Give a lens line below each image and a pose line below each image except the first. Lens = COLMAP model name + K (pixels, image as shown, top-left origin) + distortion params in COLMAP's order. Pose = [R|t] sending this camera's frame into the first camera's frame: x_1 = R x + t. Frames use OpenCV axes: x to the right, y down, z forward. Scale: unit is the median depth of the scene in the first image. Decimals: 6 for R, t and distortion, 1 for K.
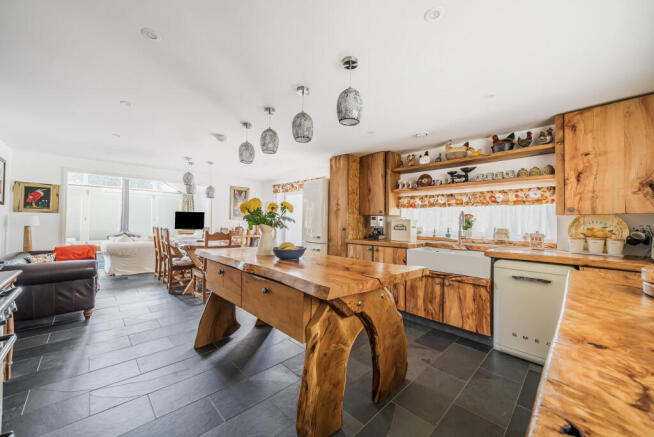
lens RADIAL K [[245.9, 0, 328.6], [0, 245.9, 218.7], [0, 0, 1]] dist [-0.001667, -0.000059]
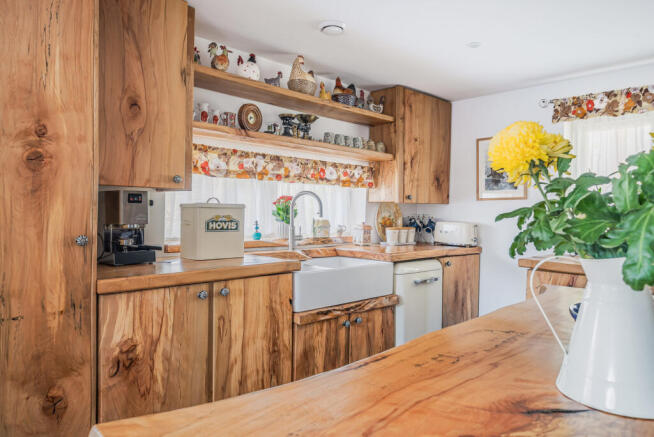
lens RADIAL K [[432.5, 0, 332.0], [0, 432.5, 217.0], [0, 0, 1]] dist [0.002245, 0.001330]
pose [[-0.000832, -0.027735, 0.999615, -0.432584], [-0.028245, 0.999217, 0.027700, 0.000072], [-0.999601, -0.028211, -0.001615, 0.899463]]
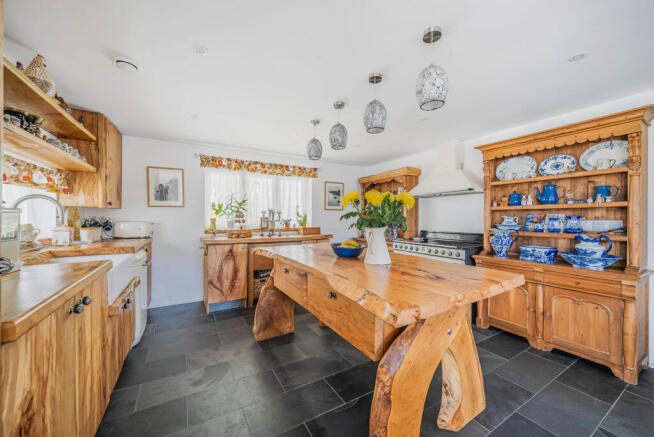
lens RADIAL K [[245.9, 0, 324.2], [0, 245.9, 217.4], [0, 0, 1]] dist [-0.001667, -0.000059]
pose [[-0.964874, -0.022039, 0.261788, -0.212261], [-0.024045, 0.999701, -0.004463, 0.007027], [-0.261612, -0.010601, -0.965115, 1.303209]]
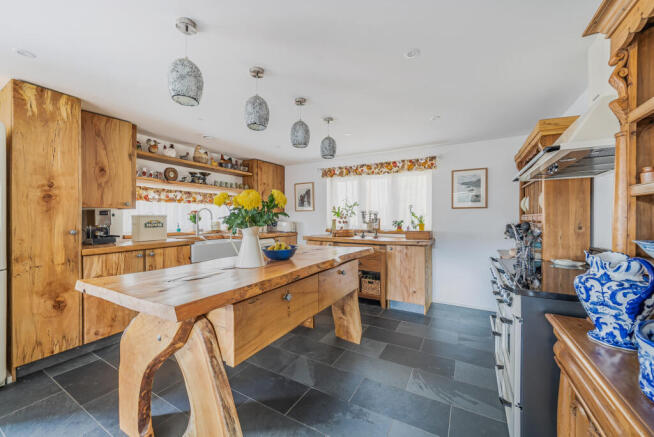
lens RADIAL K [[245.9, 0, 327.4], [0, 245.9, 218.1], [0, 0, 1]] dist [-0.001667, -0.000059]
pose [[-0.274505, -0.017841, 0.961420, -0.743055], [-0.016118, 0.999773, 0.013950, -0.008144], [-0.961451, -0.011666, -0.274730, 0.718076]]
